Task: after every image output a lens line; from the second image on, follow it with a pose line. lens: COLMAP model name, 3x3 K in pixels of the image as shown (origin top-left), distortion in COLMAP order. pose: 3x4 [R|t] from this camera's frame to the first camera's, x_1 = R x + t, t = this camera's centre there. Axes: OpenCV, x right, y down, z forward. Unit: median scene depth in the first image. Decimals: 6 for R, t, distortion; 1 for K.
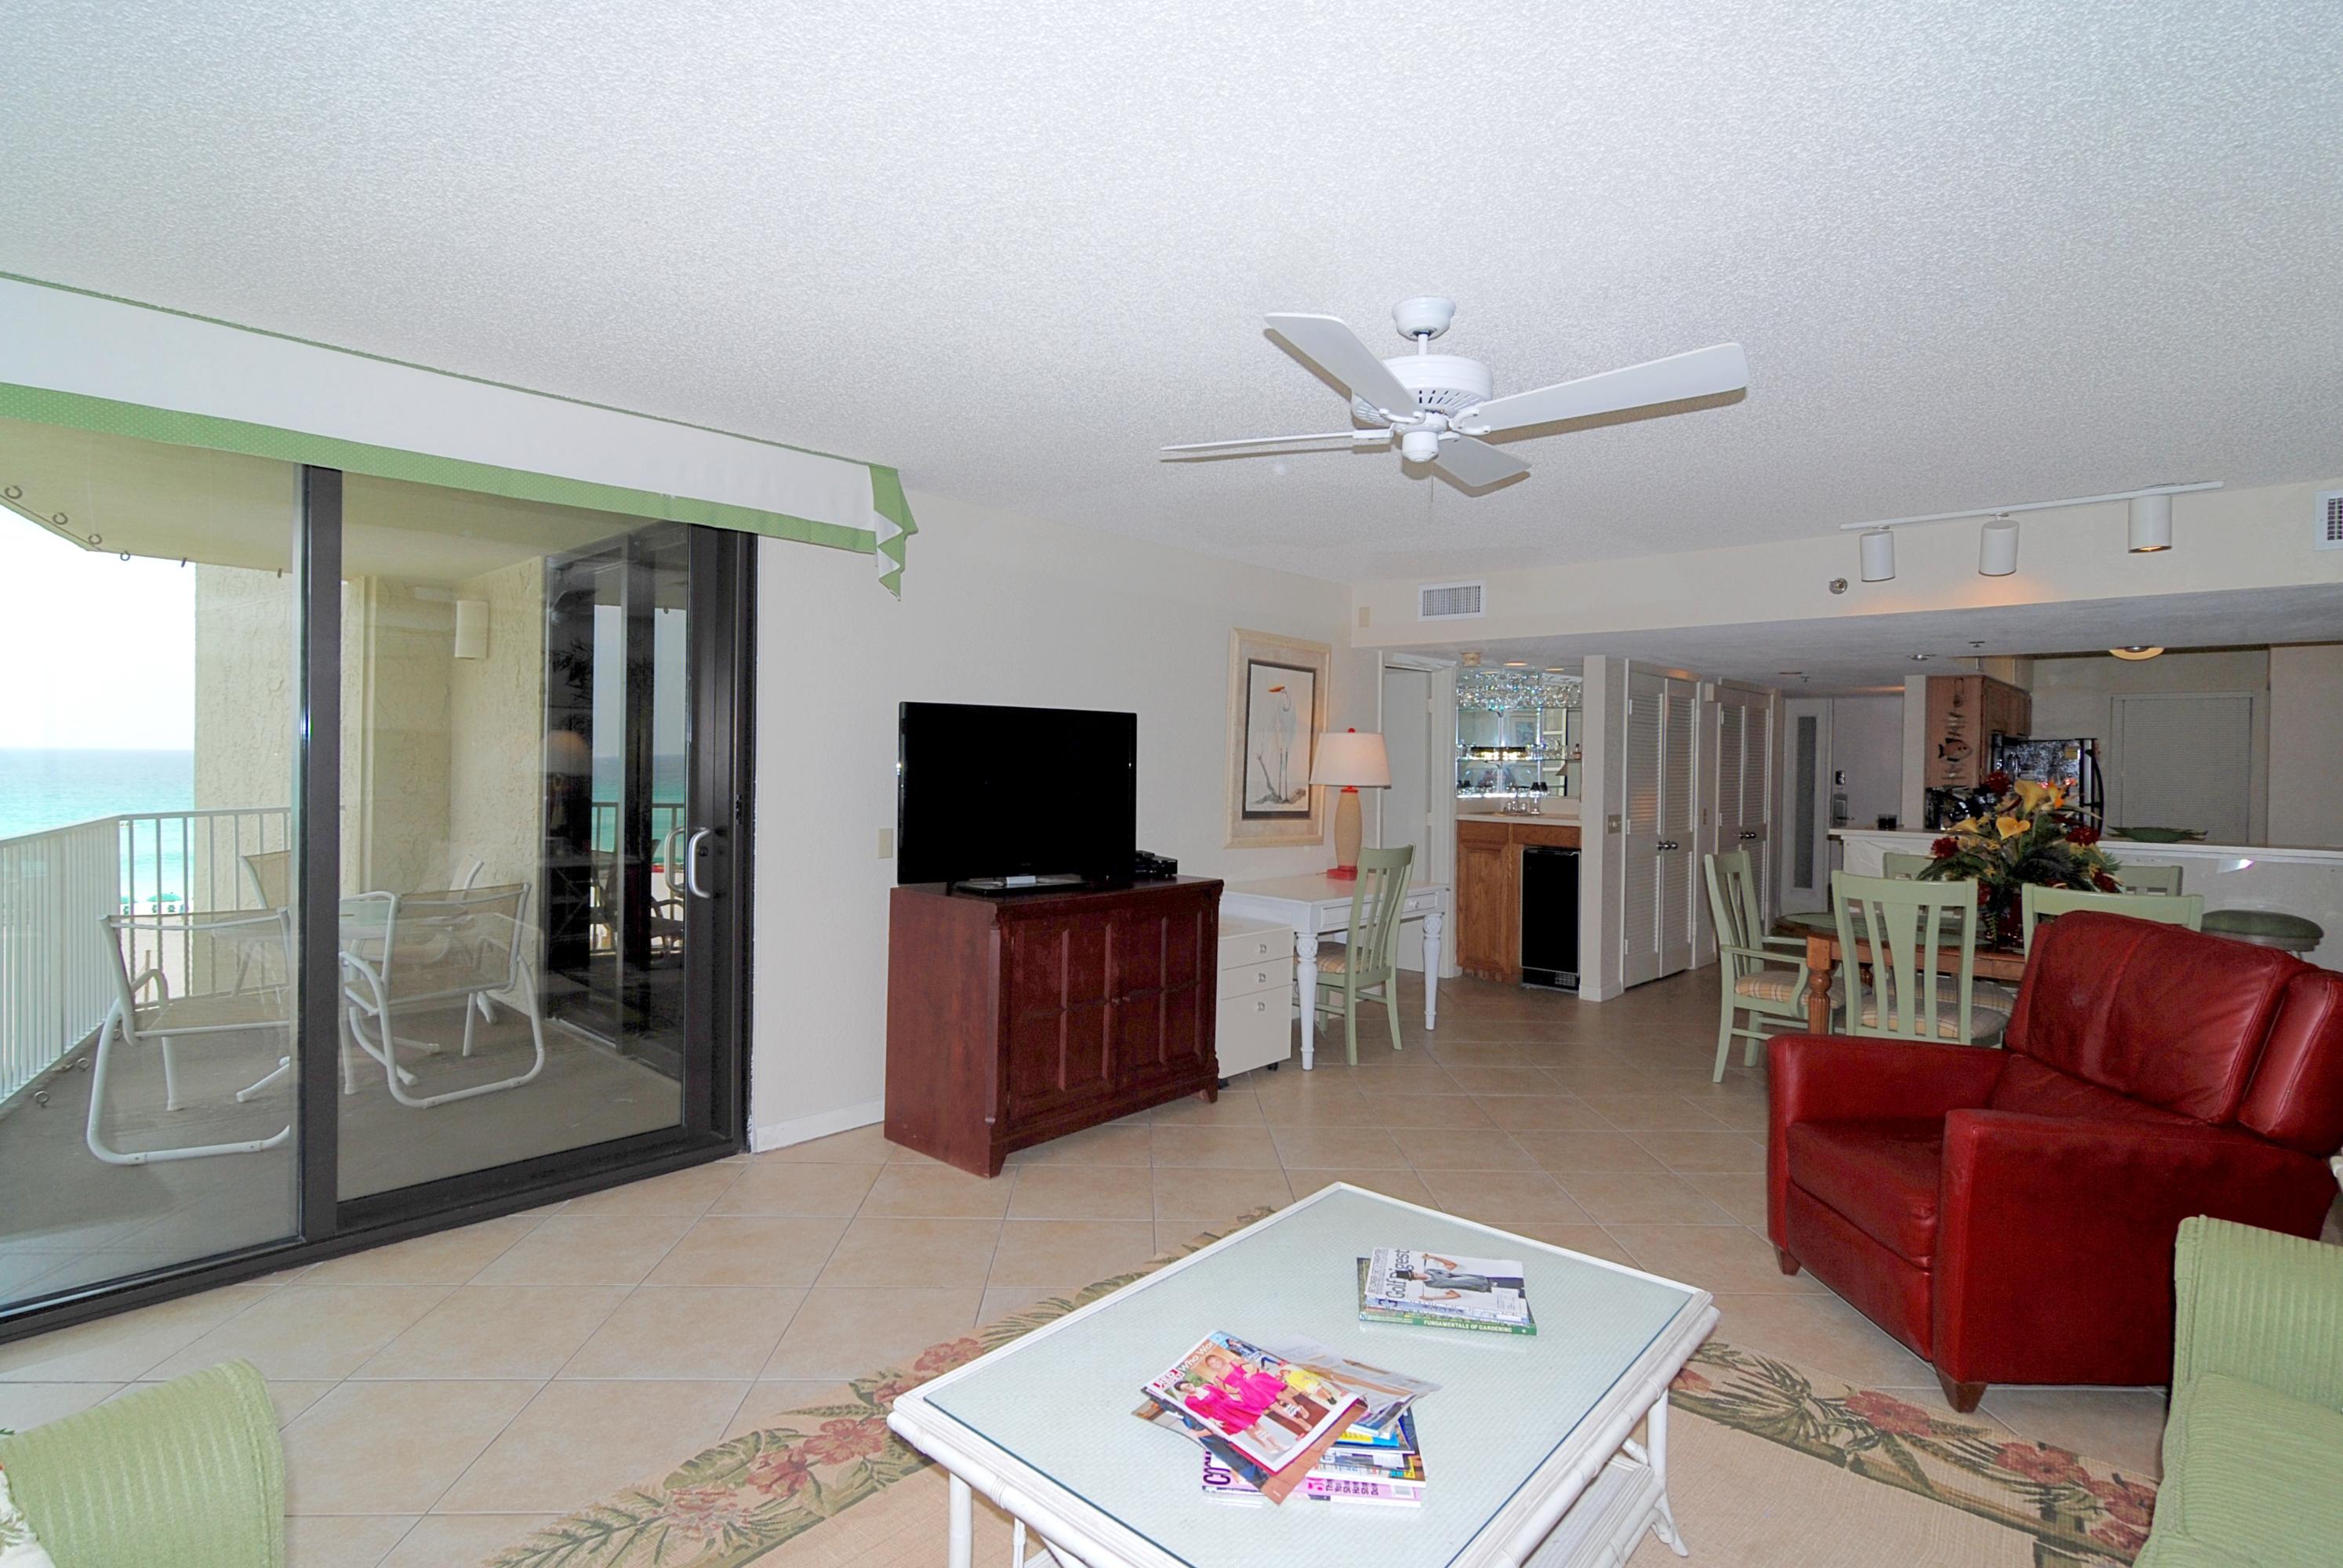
lens RADIAL K [[1163.8, 0, 1162.4], [0, 1163.8, 775.4], [0, 0, 1]] dist [-0.000607, -0.000256]
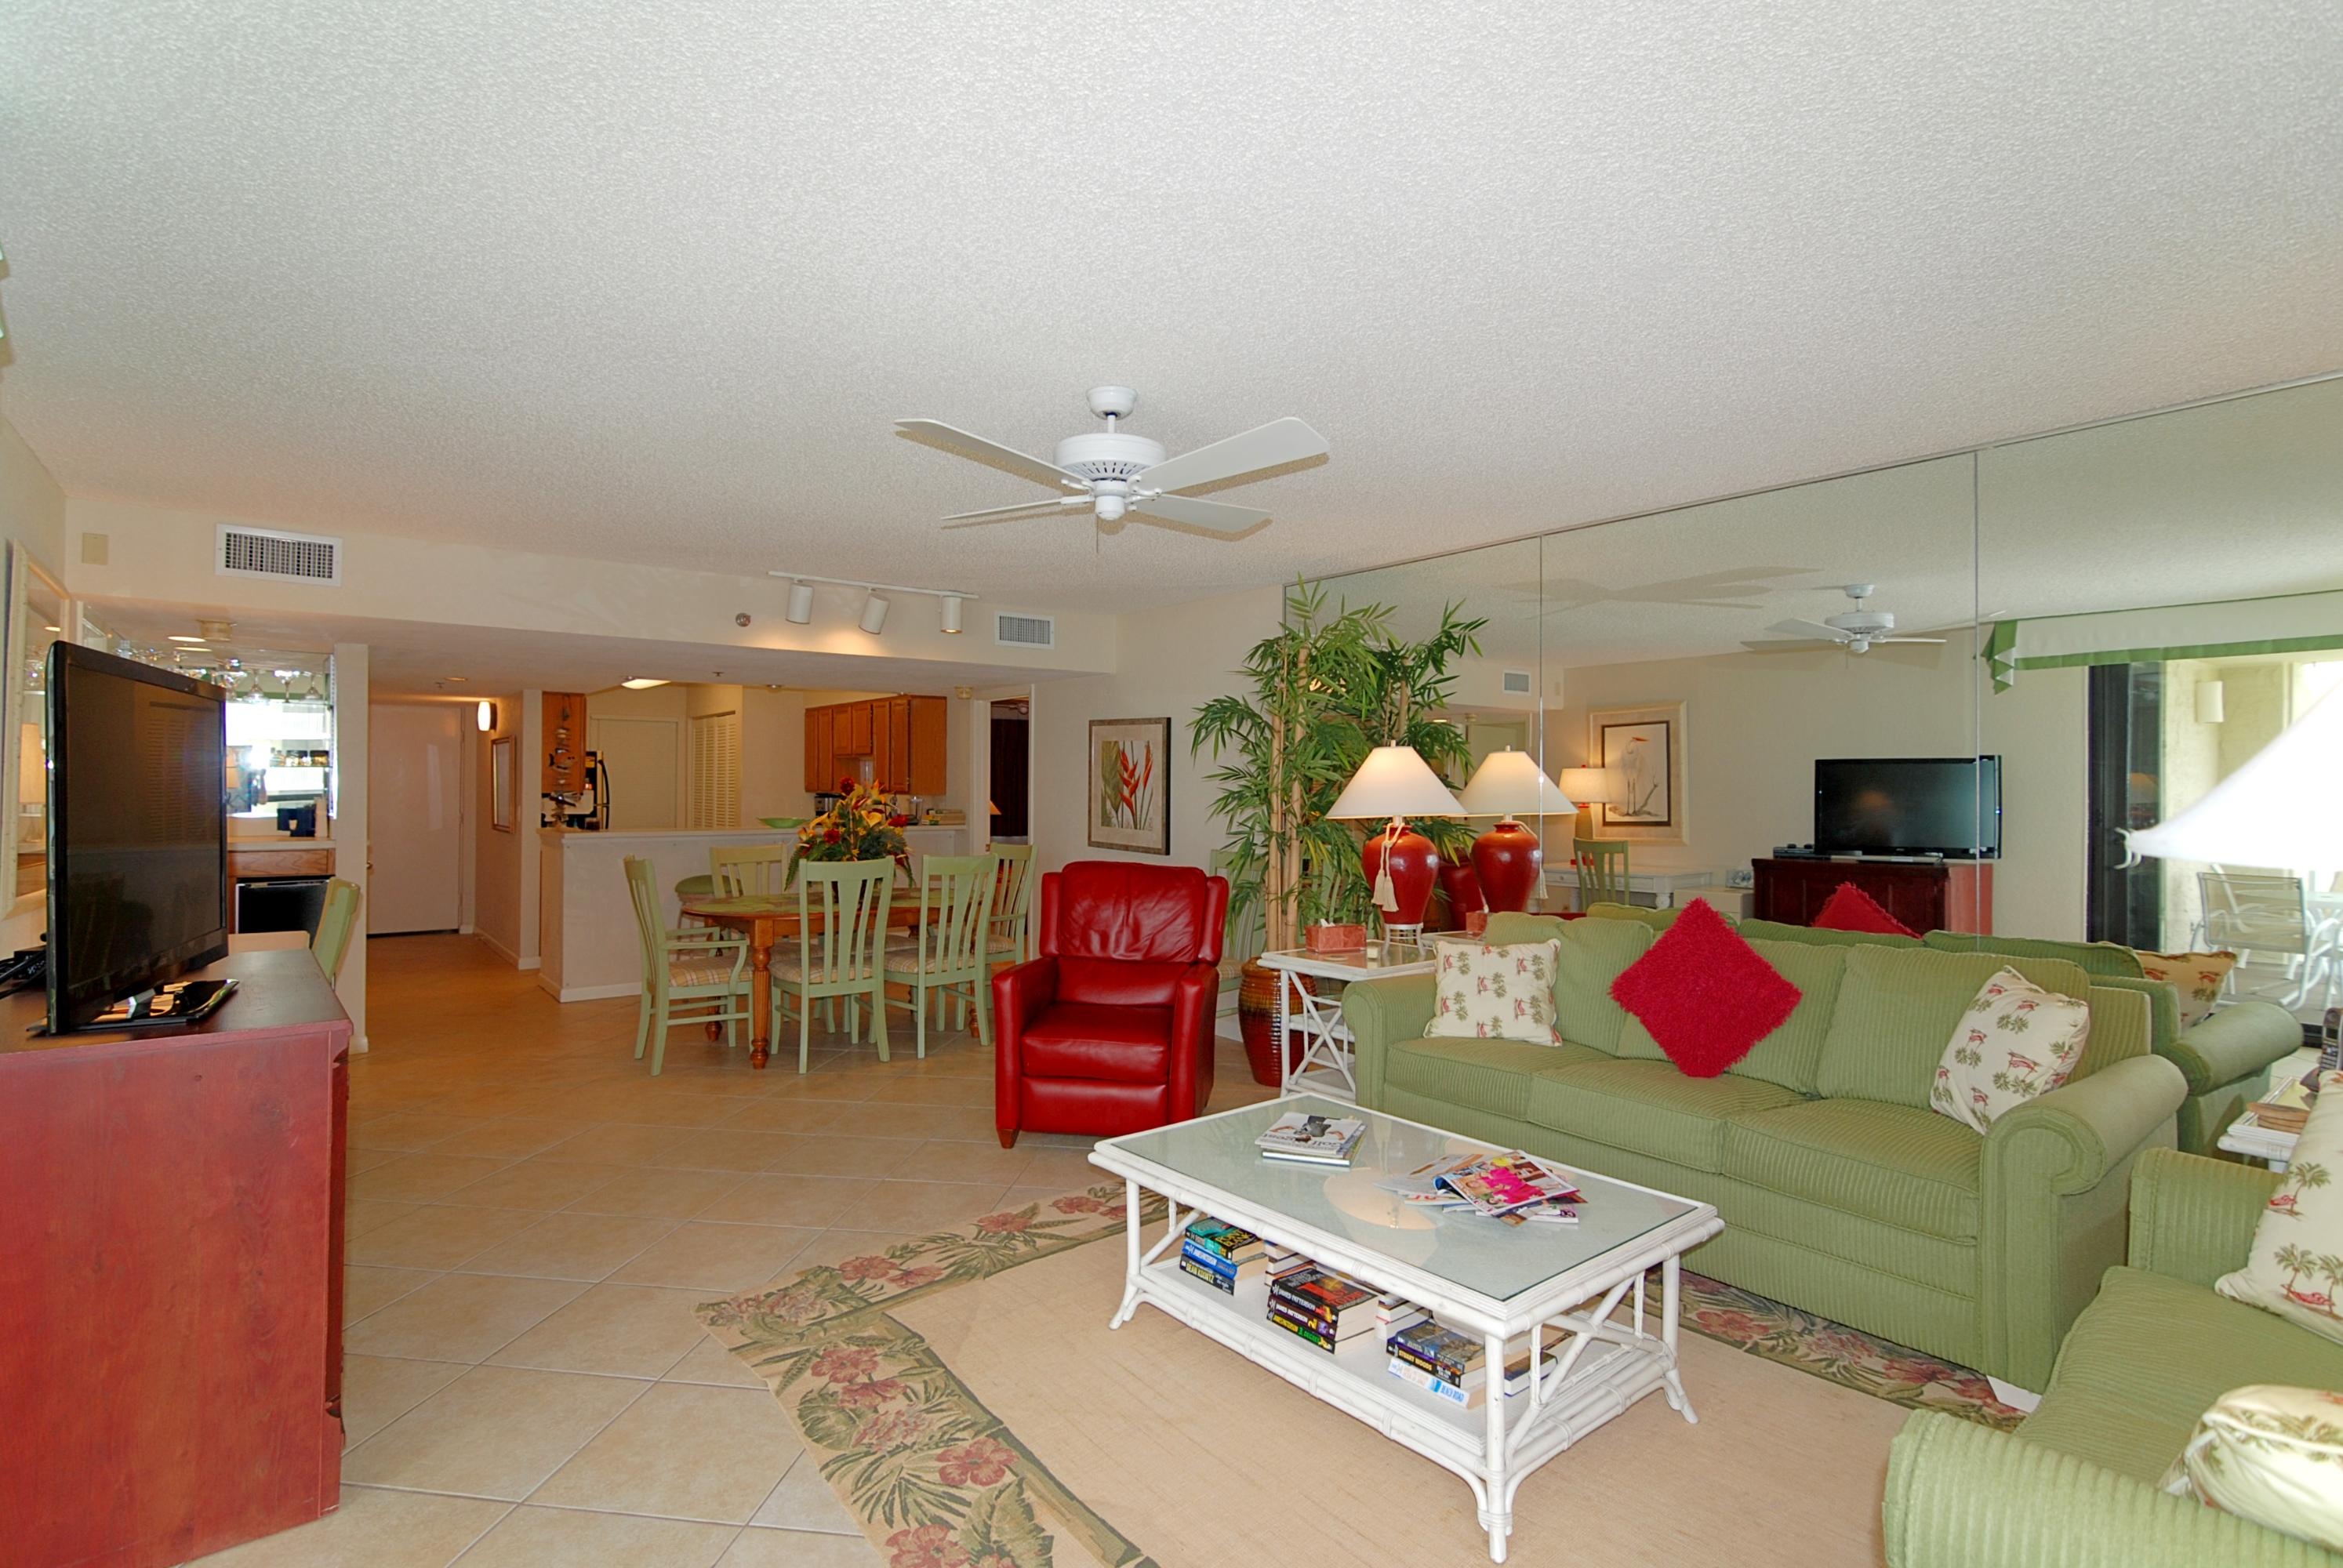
lens RADIAL K [[1143.7, 0, 1171.5], [0, 1143.7, 784.0], [0, 0, 1]] dist [-0.002440, -0.000580]
pose [[0.145648, -0.011759, 0.989267, -0.996350], [0.010000, 0.999896, 0.010413, -0.011392], [-0.989286, 0.008376, 0.145750, 0.814254]]
